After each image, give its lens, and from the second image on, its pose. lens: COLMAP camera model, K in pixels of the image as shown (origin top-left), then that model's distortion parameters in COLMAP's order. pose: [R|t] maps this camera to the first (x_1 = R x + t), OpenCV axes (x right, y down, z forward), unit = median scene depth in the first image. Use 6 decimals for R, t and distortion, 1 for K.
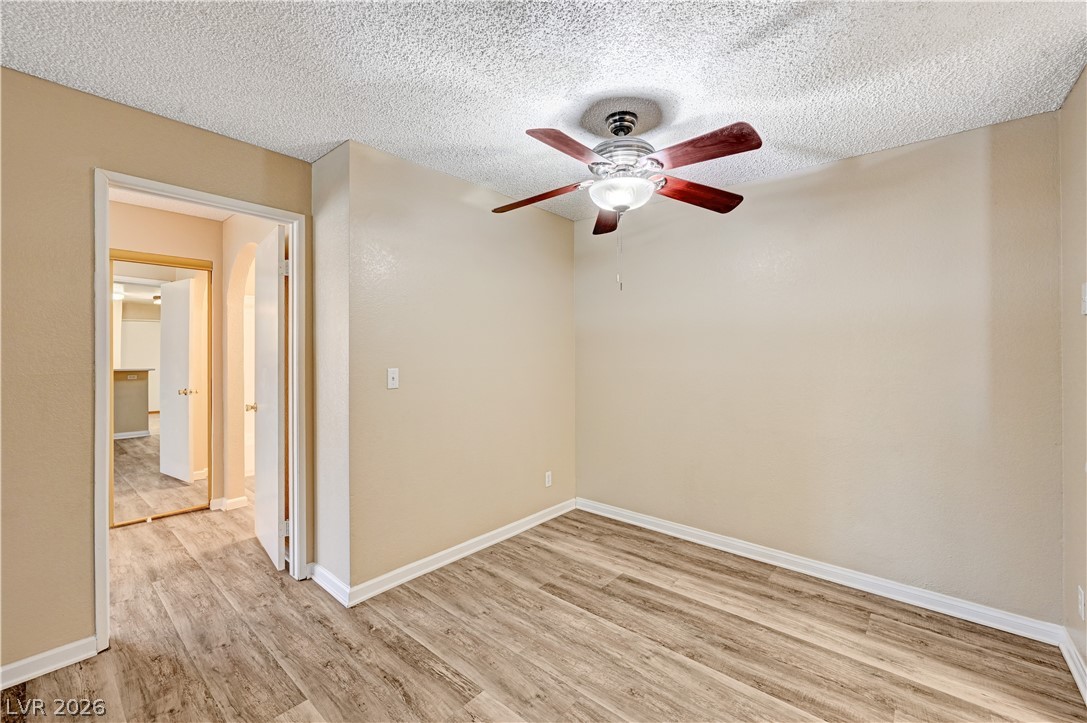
lens RADIAL K [[450.1, 0, 547.9], [0, 450.1, 351.4], [0, 0, 1]] dist [-0.000844, 0.000478]
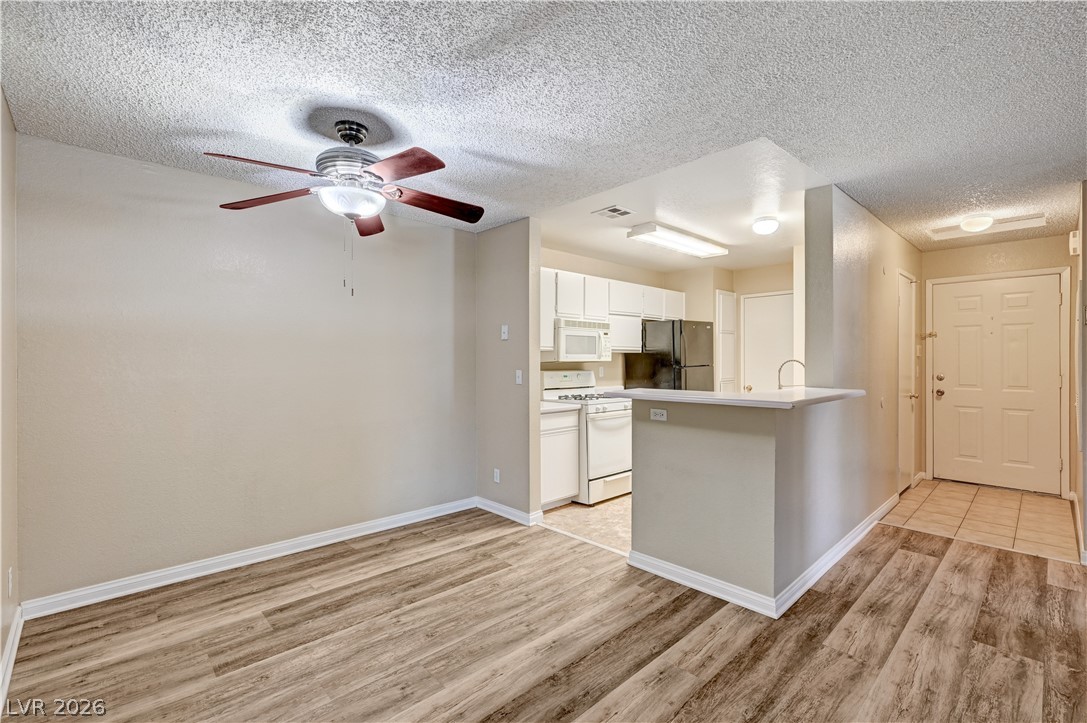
lens RADIAL K [[481.3, 0, 547.5], [0, 481.3, 358.1], [0, 0, 1]] dist [-0.000129, 0.000410]
pose [[0.104716, -0.000304, 0.994502, -0.813831], [-0.001849, 0.999998, 0.000500, 0.002707], [-0.994500, -0.001891, 0.104715, 0.413596]]
